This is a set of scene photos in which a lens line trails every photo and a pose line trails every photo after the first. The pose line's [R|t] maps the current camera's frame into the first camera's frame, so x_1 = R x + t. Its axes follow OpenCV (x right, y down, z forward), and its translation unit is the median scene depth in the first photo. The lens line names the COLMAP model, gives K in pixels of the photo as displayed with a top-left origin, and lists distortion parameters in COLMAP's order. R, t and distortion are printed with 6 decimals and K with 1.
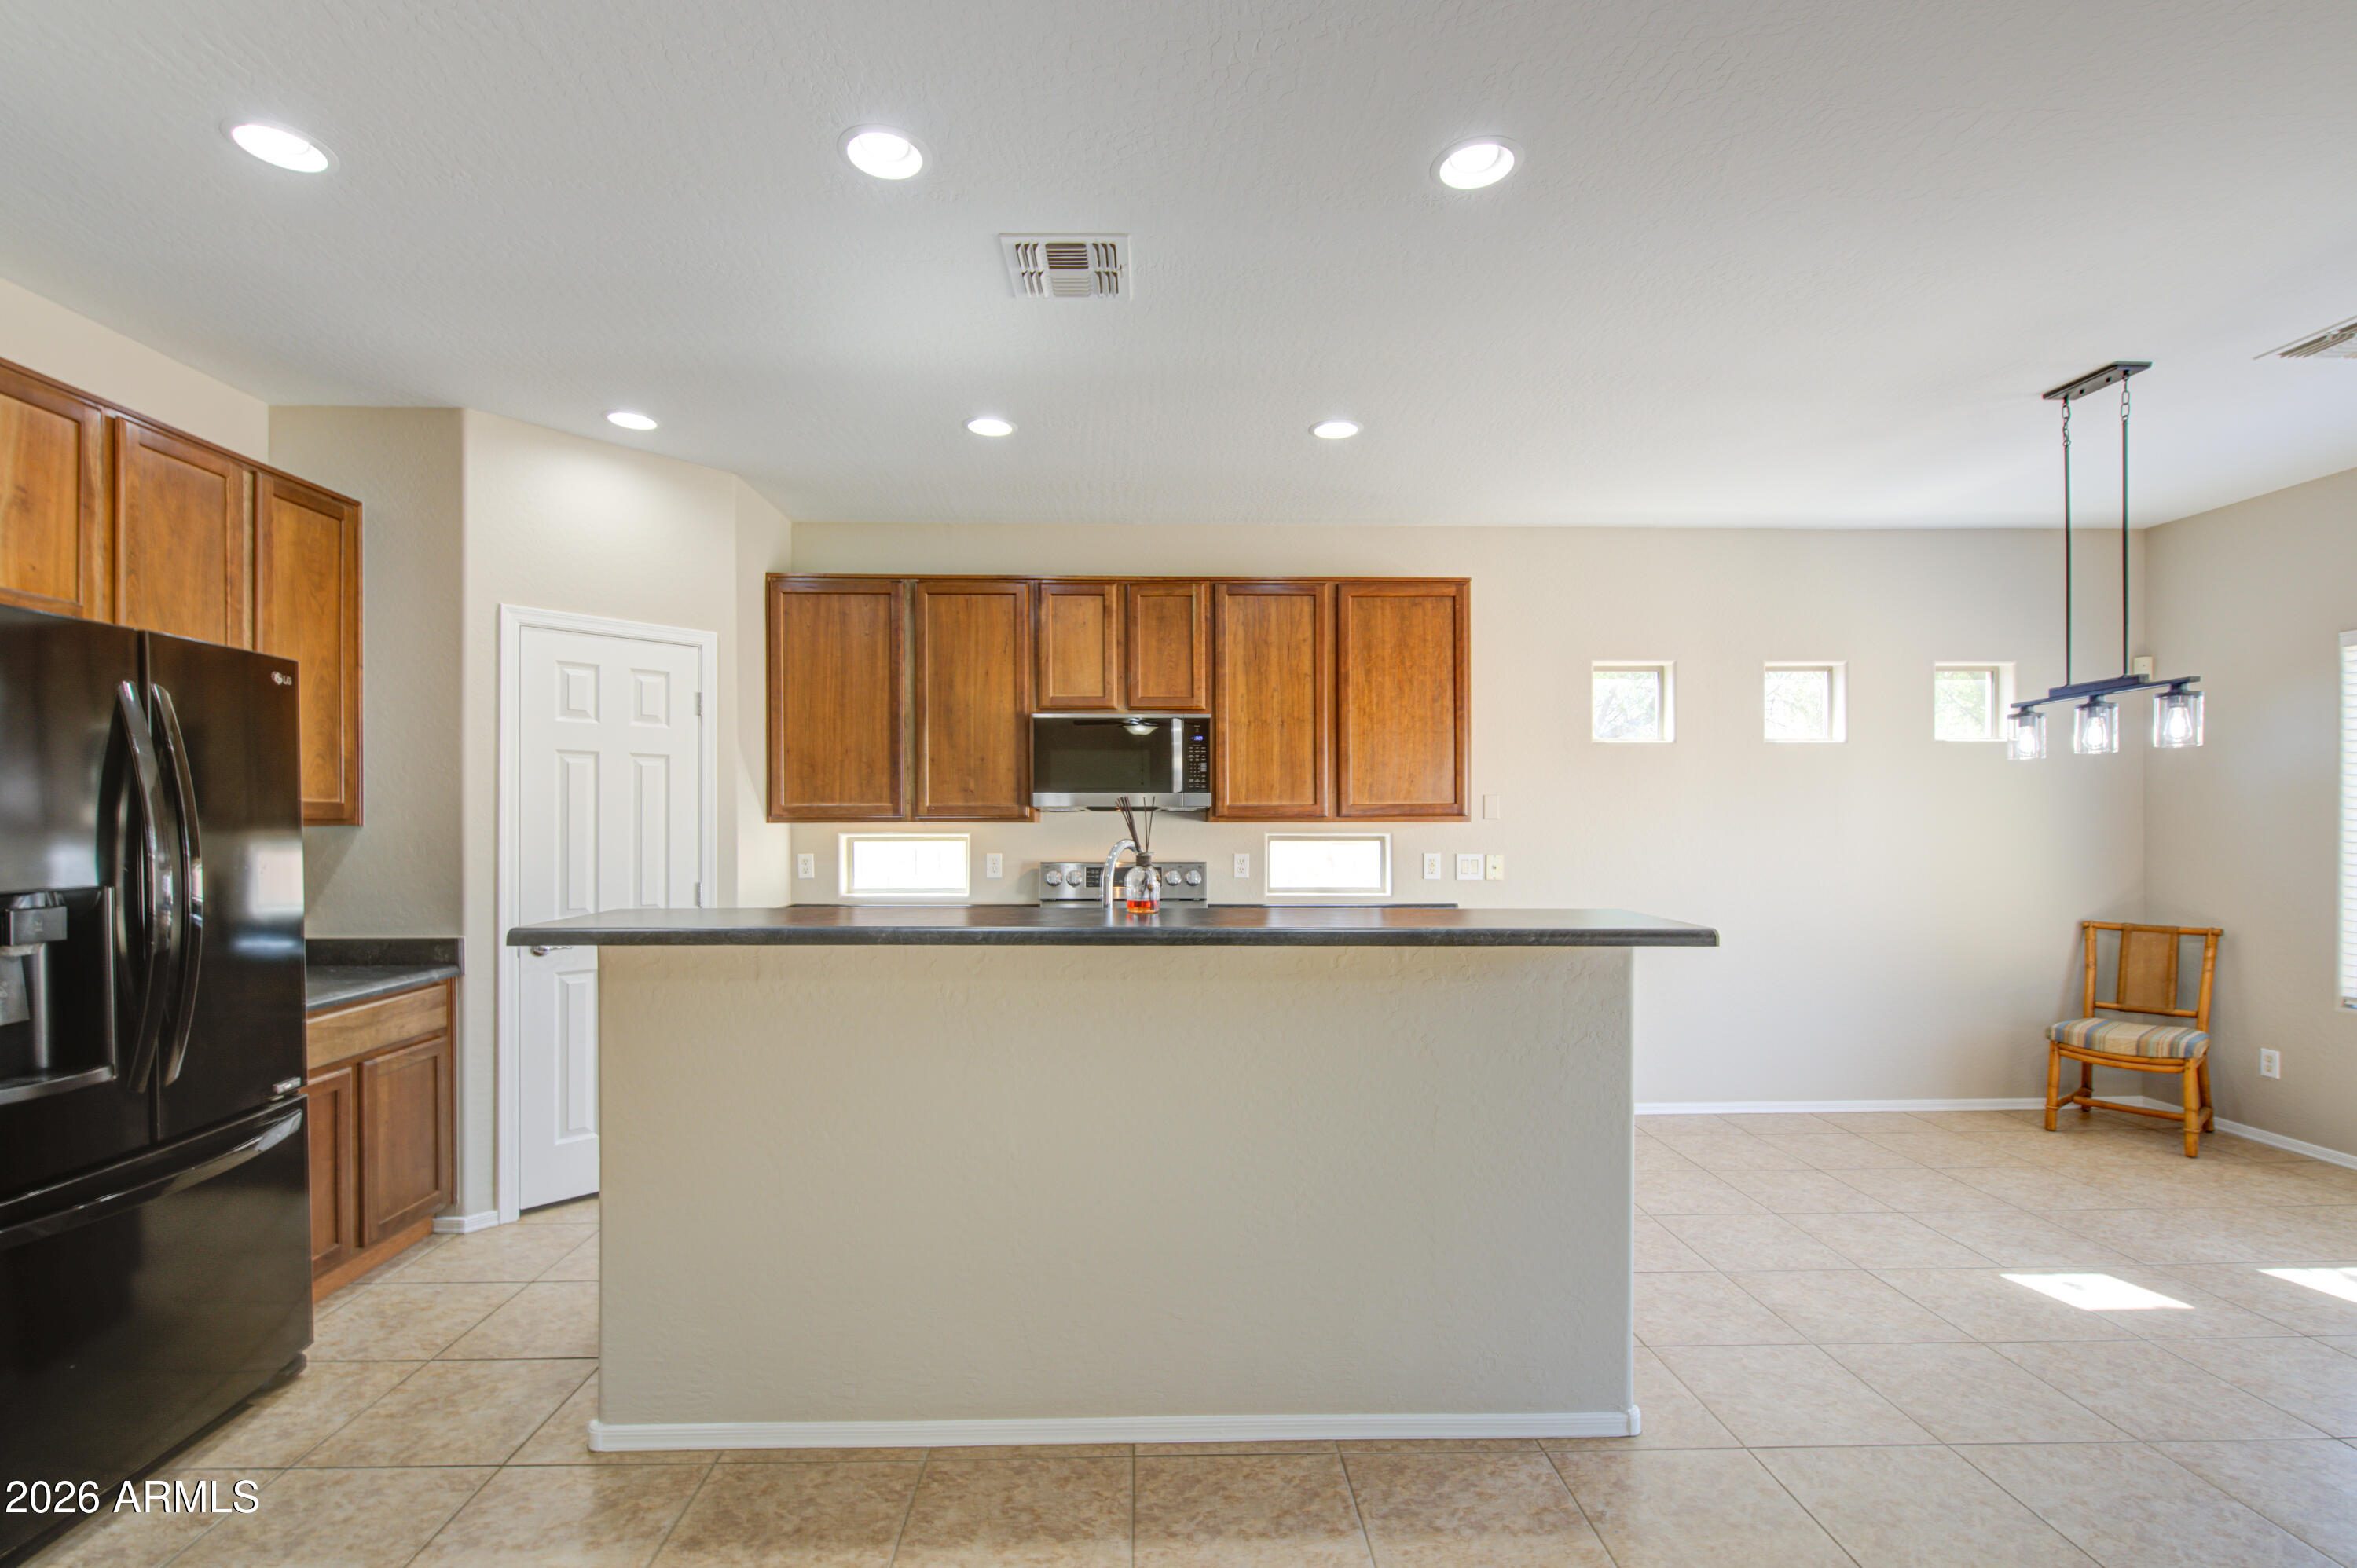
lens RADIAL K [[1027.2, 0, 1166.8], [0, 1027.2, 822.2], [0, 0, 1]] dist [0.000965, -0.003912]
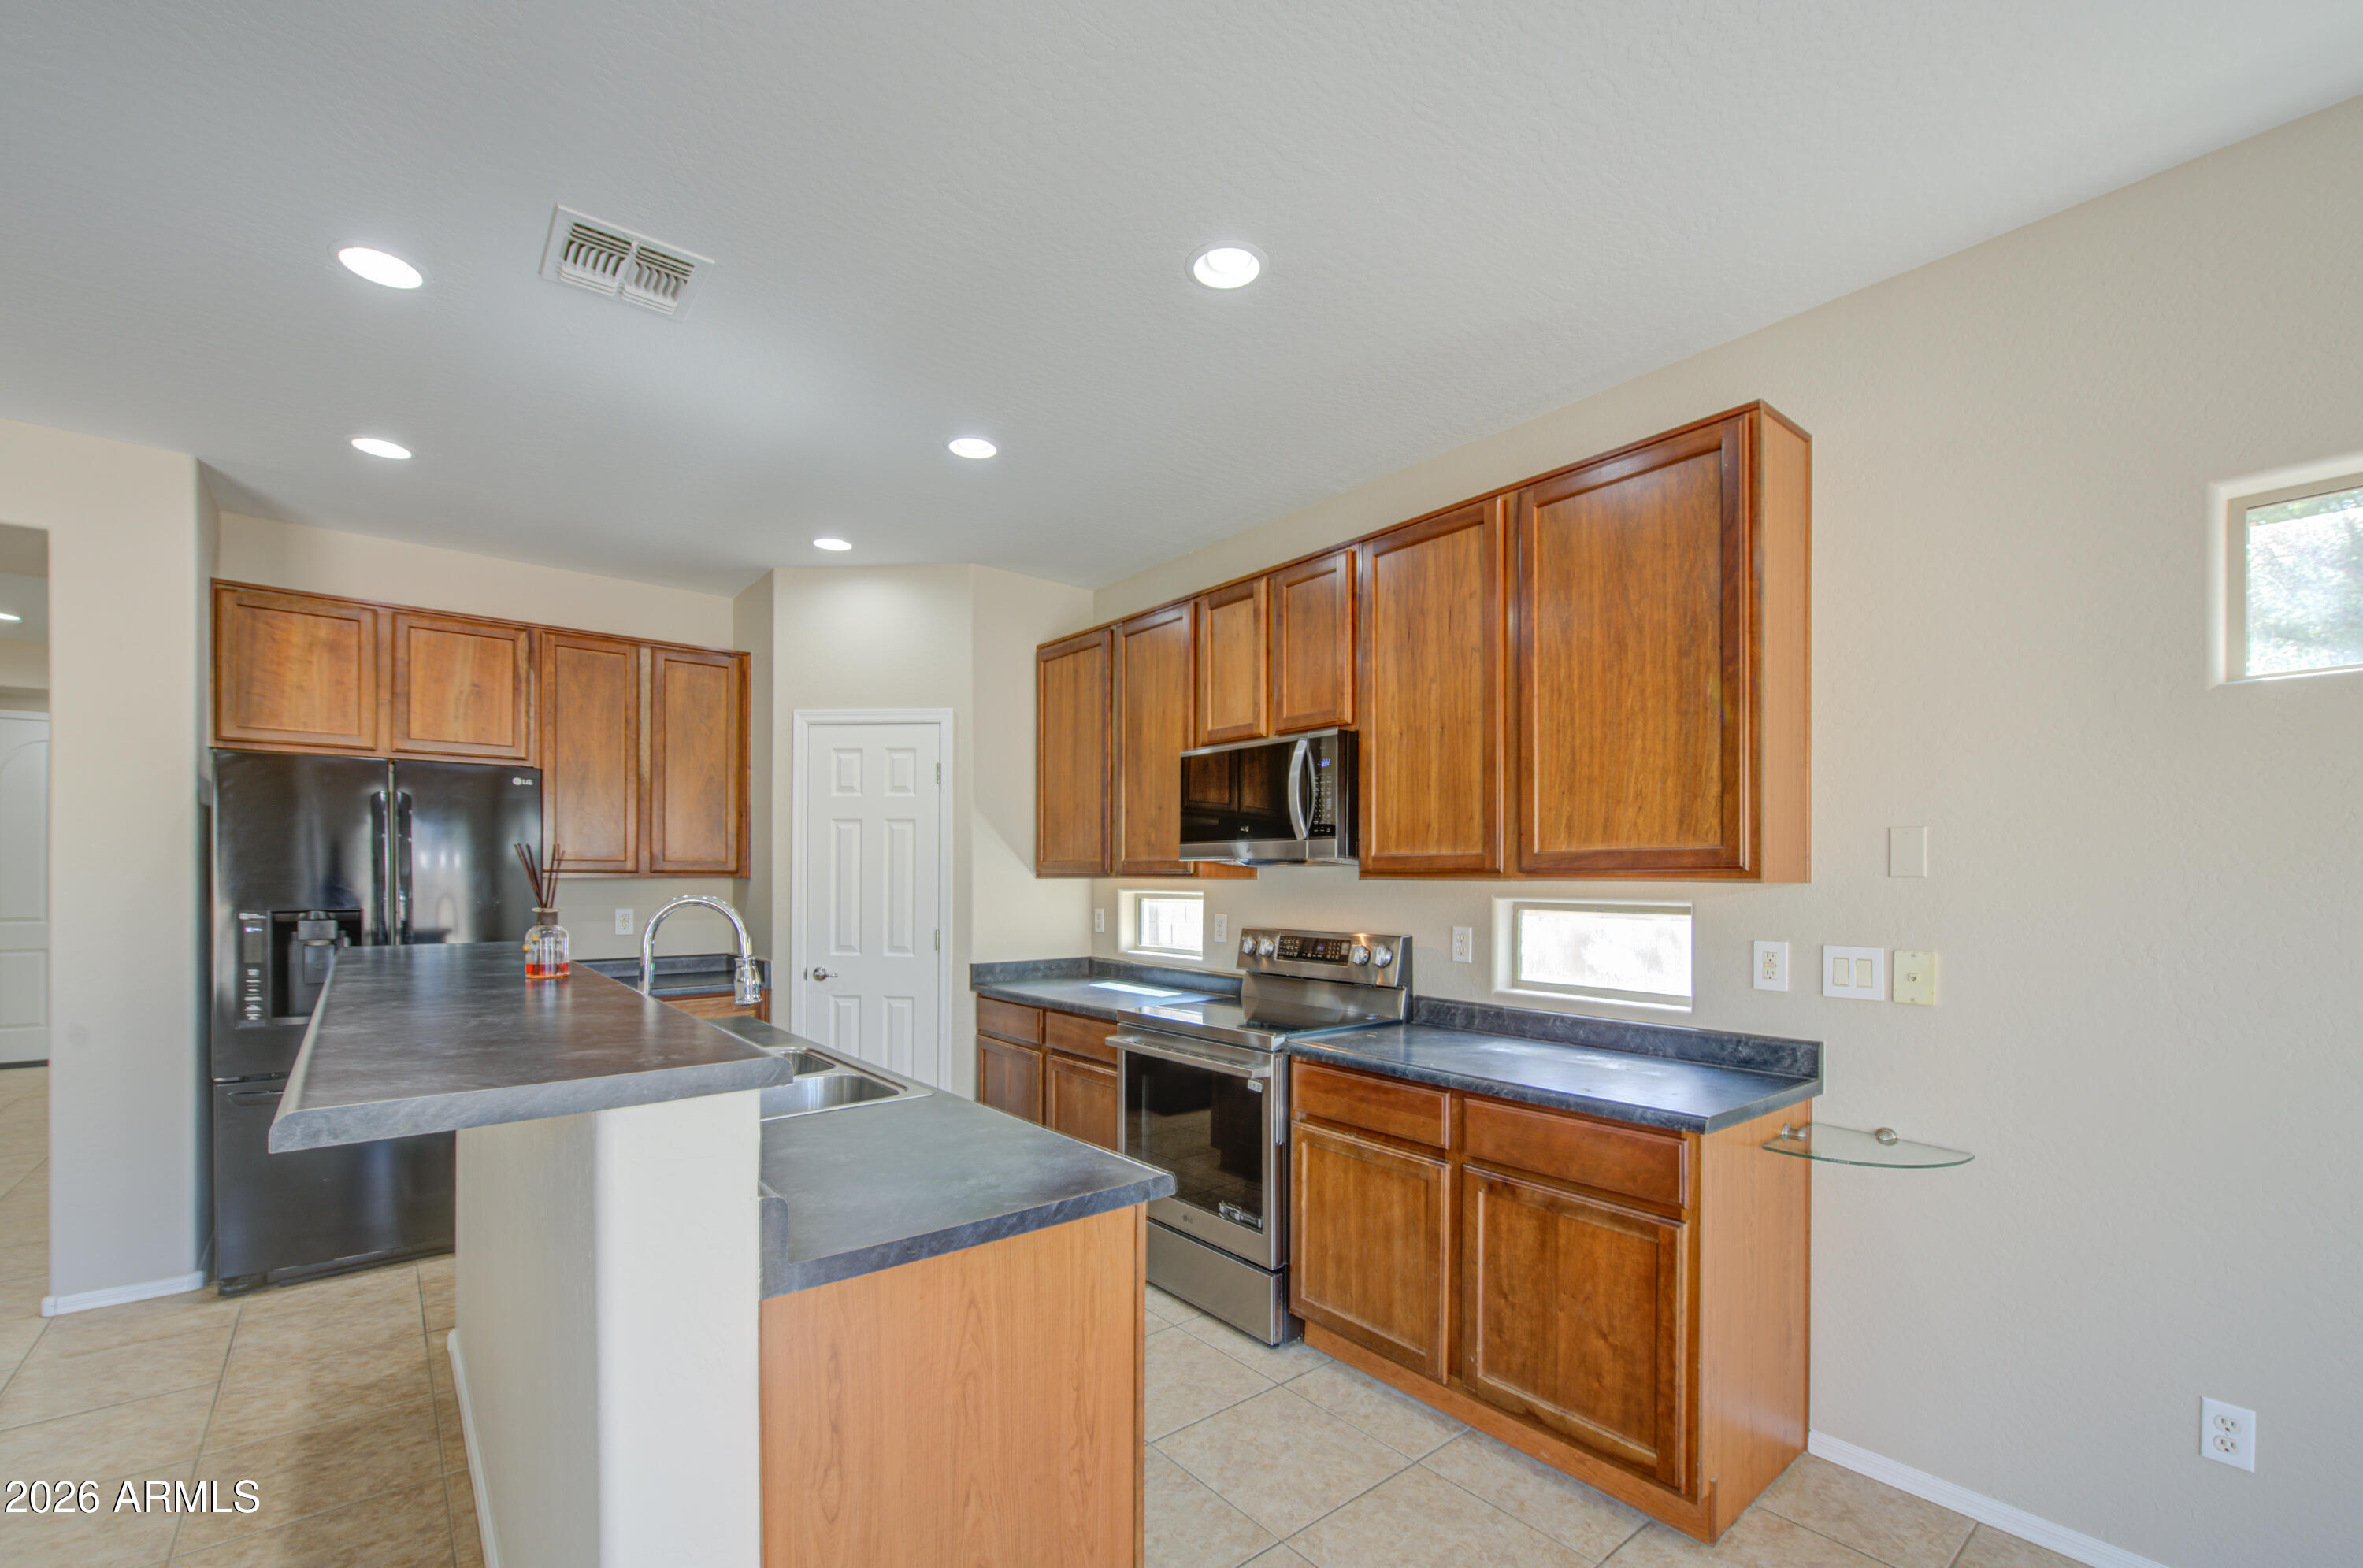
lens RADIAL K [[991.9, 0, 1171.1], [0, 991.9, 869.1], [0, 0, 1]] dist [-0.000811, 0.000012]
pose [[0.606111, -0.003799, -0.795371, 0.518971], [-0.006645, 0.999930, -0.009840, 0.000501], [0.795352, 0.011249, 0.606043, 0.485982]]
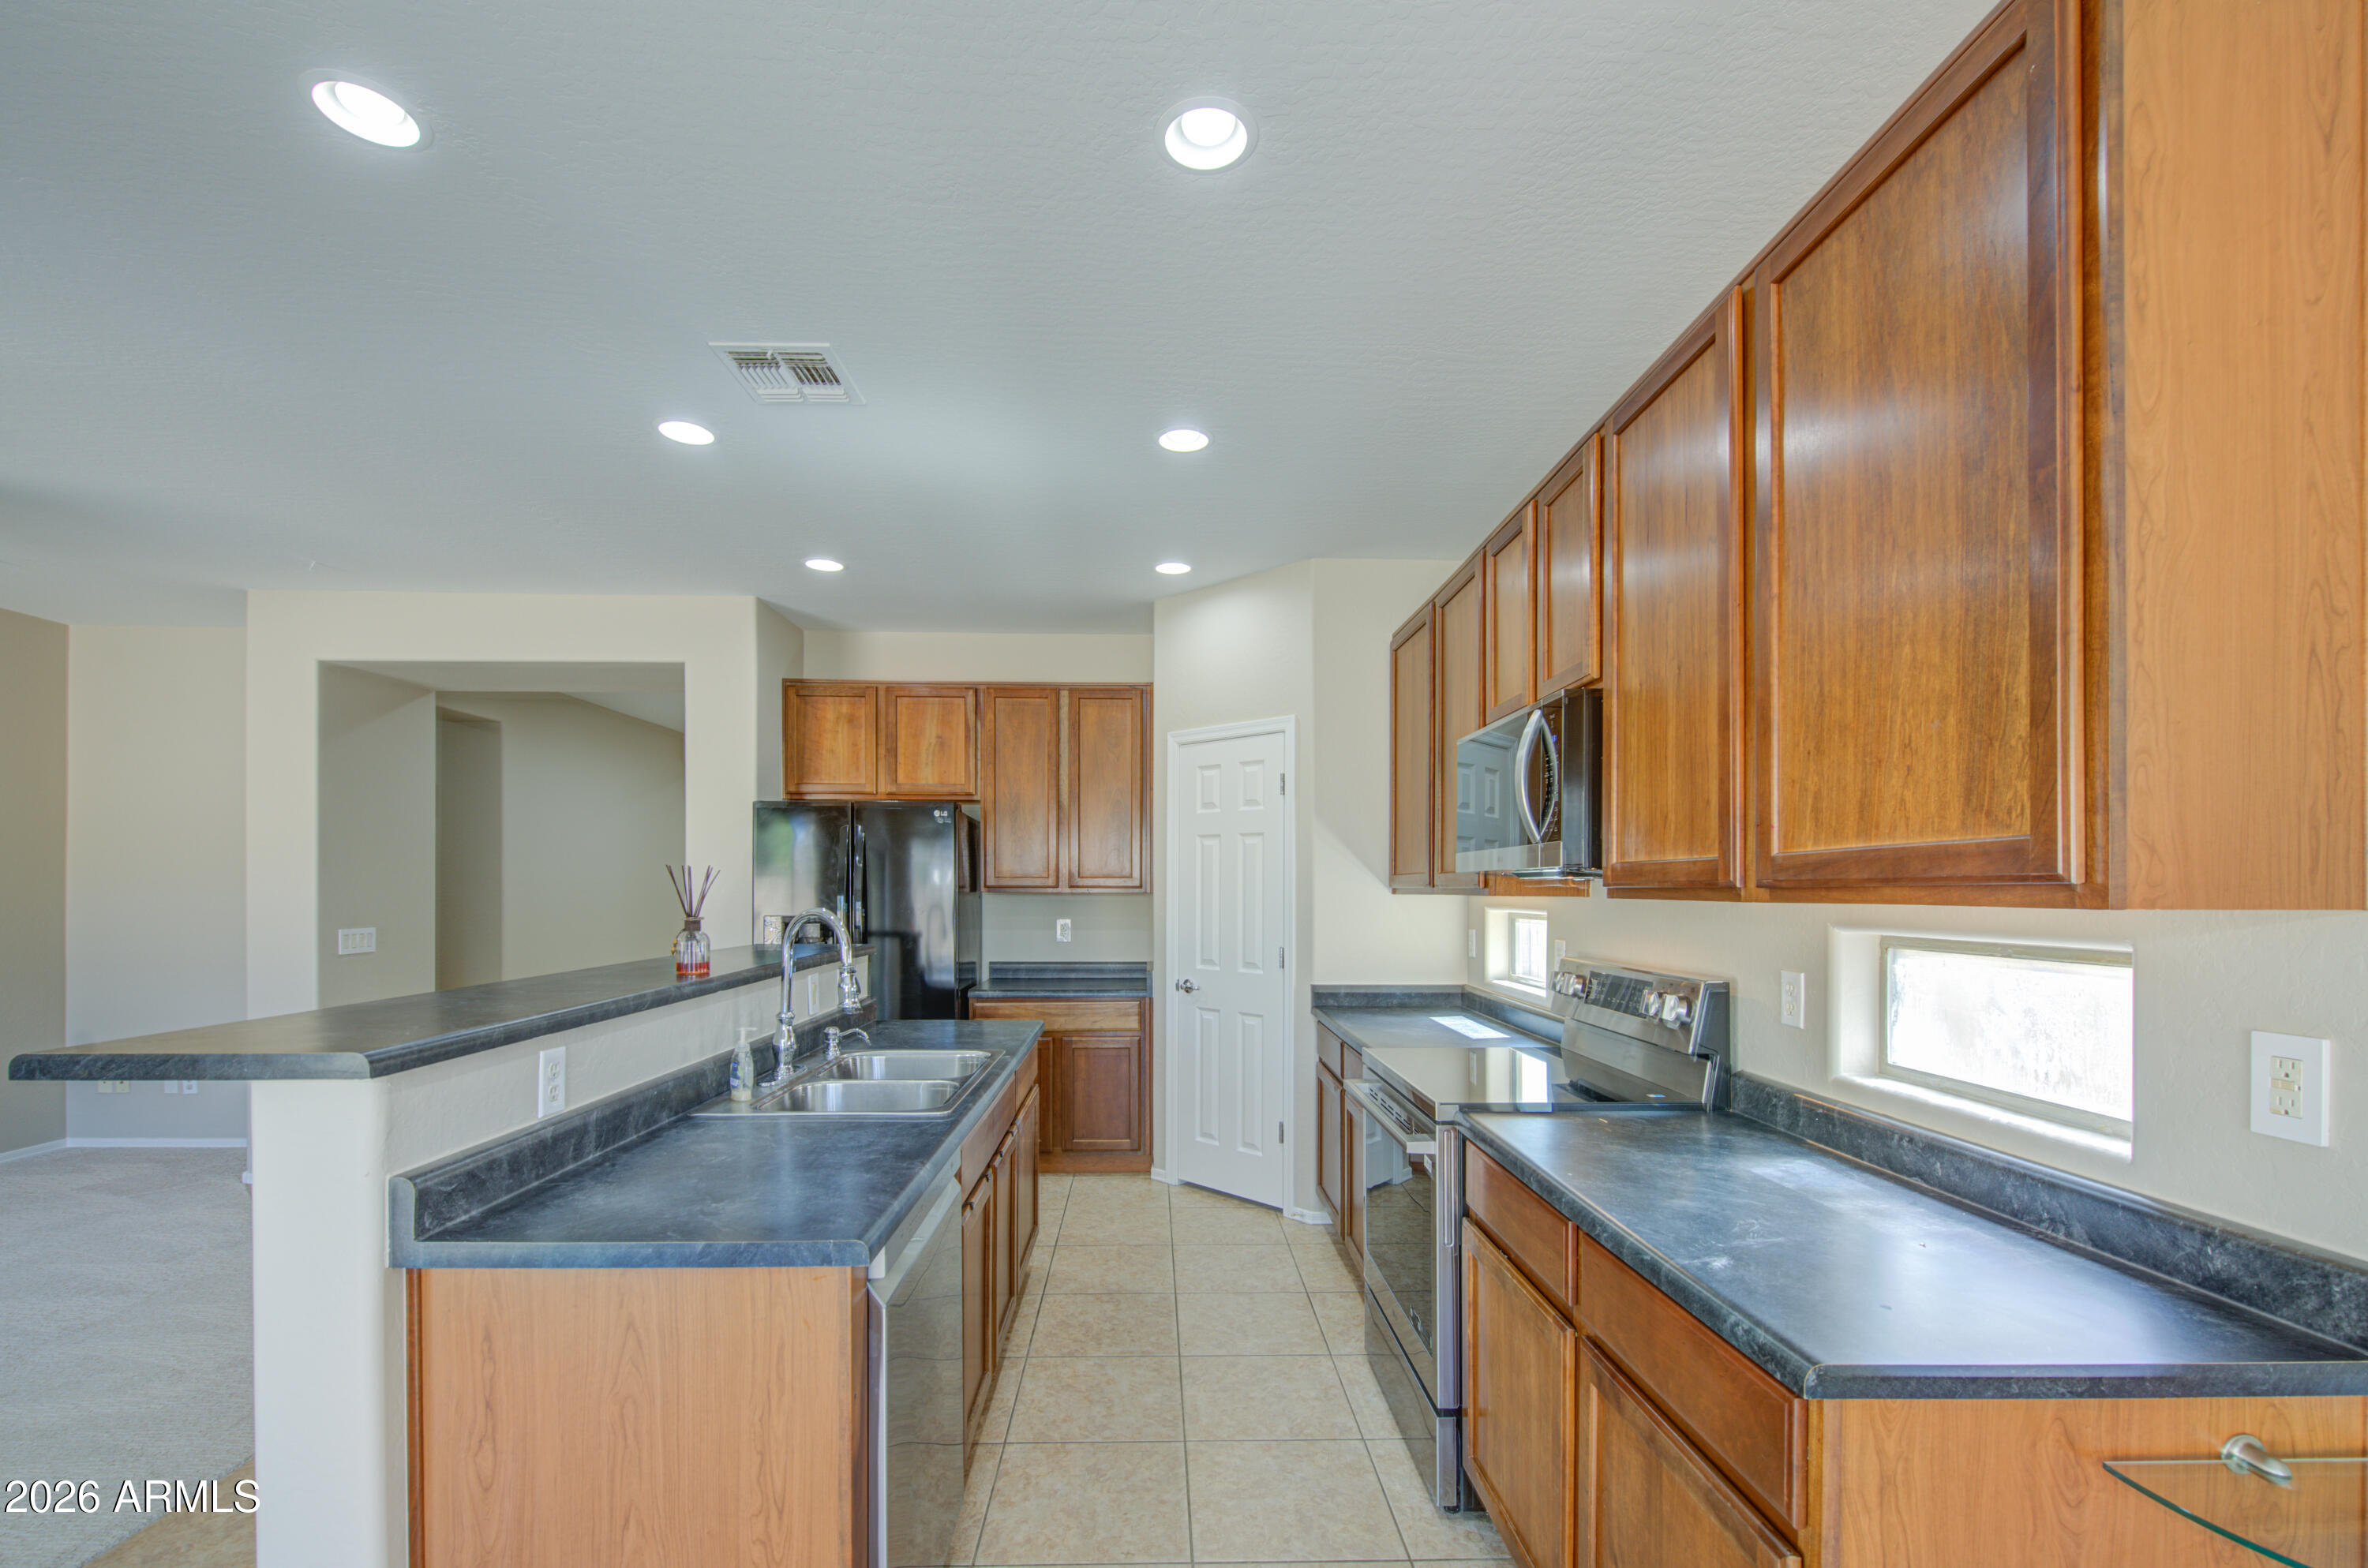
lens RADIAL K [[995.4, 0, 1172.9], [0, 995.4, 885.0], [0, 0, 1]] dist [-0.002105, -0.000778]
pose [[-0.004230, -0.003639, -0.999984, 0.540689], [-0.008640, 0.999956, -0.003603, -0.002868], [0.999954, 0.008625, -0.004261, 0.800533]]
